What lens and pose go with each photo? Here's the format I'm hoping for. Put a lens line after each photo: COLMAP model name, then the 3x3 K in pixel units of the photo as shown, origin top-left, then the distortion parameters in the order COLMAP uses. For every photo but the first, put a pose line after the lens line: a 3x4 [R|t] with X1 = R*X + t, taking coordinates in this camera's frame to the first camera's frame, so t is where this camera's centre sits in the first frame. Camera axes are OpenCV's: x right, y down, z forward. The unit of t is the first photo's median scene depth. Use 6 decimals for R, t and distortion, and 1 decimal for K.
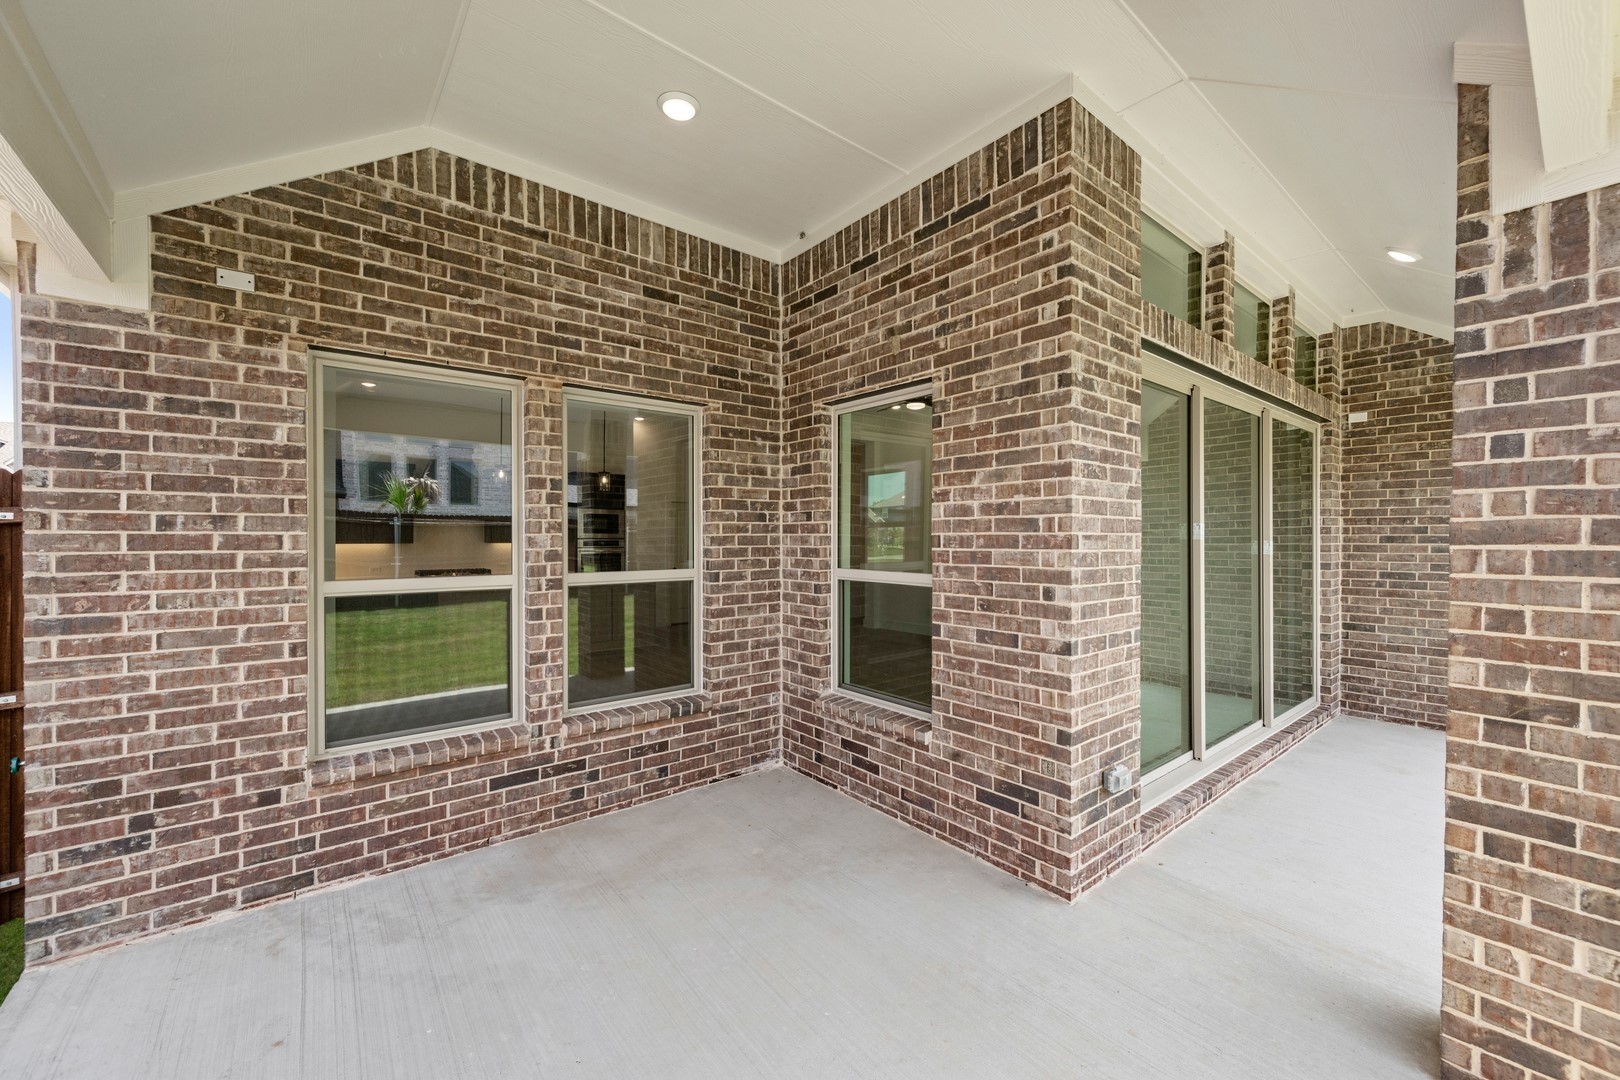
lens RADIAL K [[633.9, 0, 810.6], [0, 633.9, 542.1], [0, 0, 1]] dist [-0.001807, 0.001269]
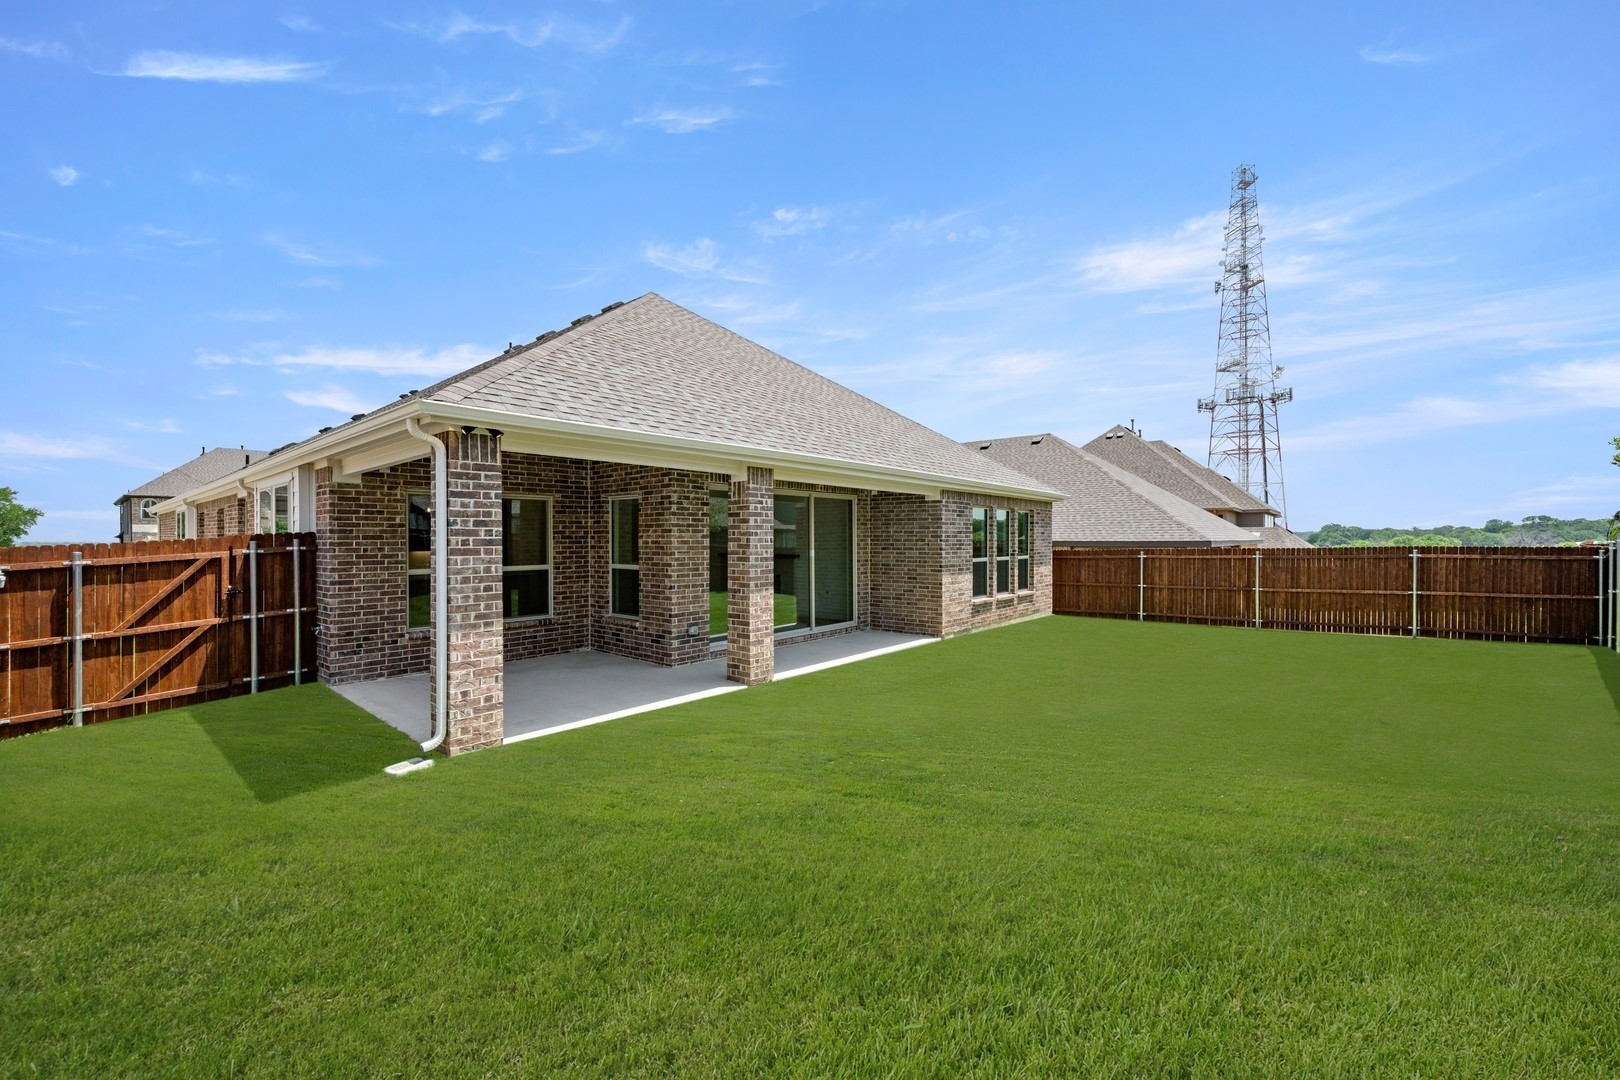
lens RADIAL K [[633.9, 0, 812.7], [0, 633.9, 539.3], [0, 0, 1]] dist [-0.001807, 0.001269]
pose [[0.983205, -0.003705, 0.182469, 0.533029], [0.004723, 0.999976, -0.005148, -0.053641], [-0.182446, 0.005923, 0.983198, -2.274030]]
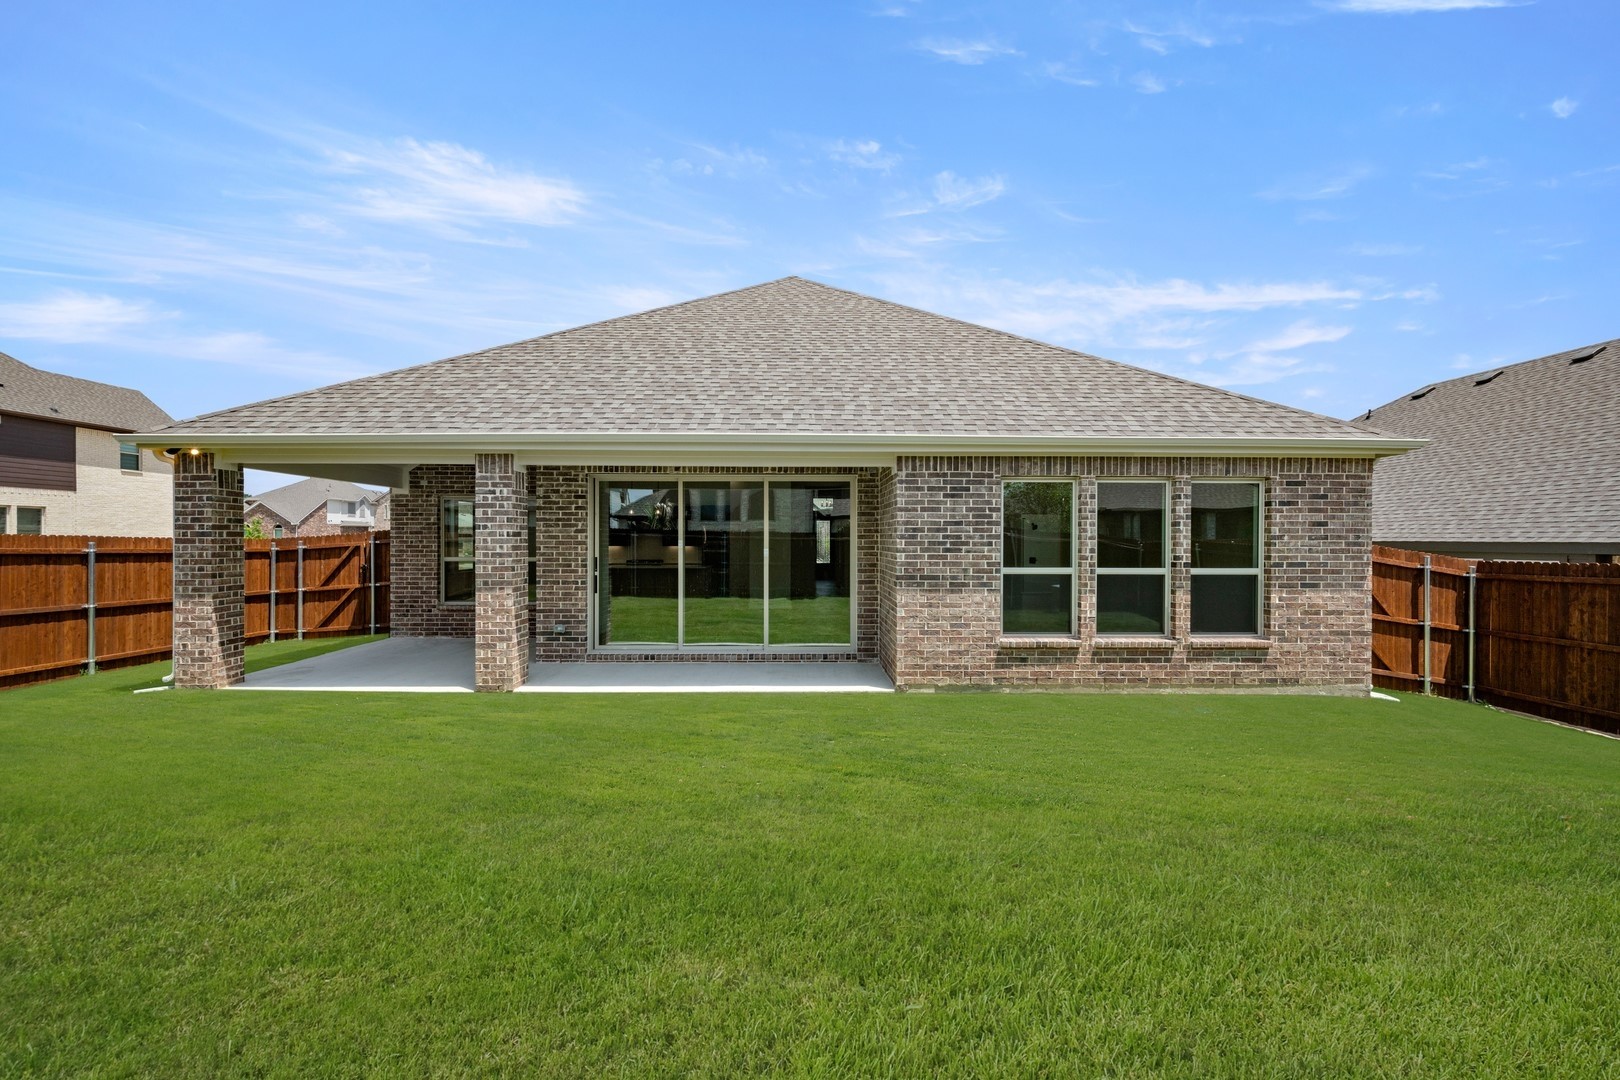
lens RADIAL K [[633.9, 0, 813.3], [0, 633.9, 538.5], [0, 0, 1]] dist [-0.001807, 0.001269]
pose [[0.784510, 0.000144, -0.620116, 3.488722], [-0.004818, 0.999971, -0.005864, -0.037488], [0.620097, 0.007588, 0.784488, -0.629655]]
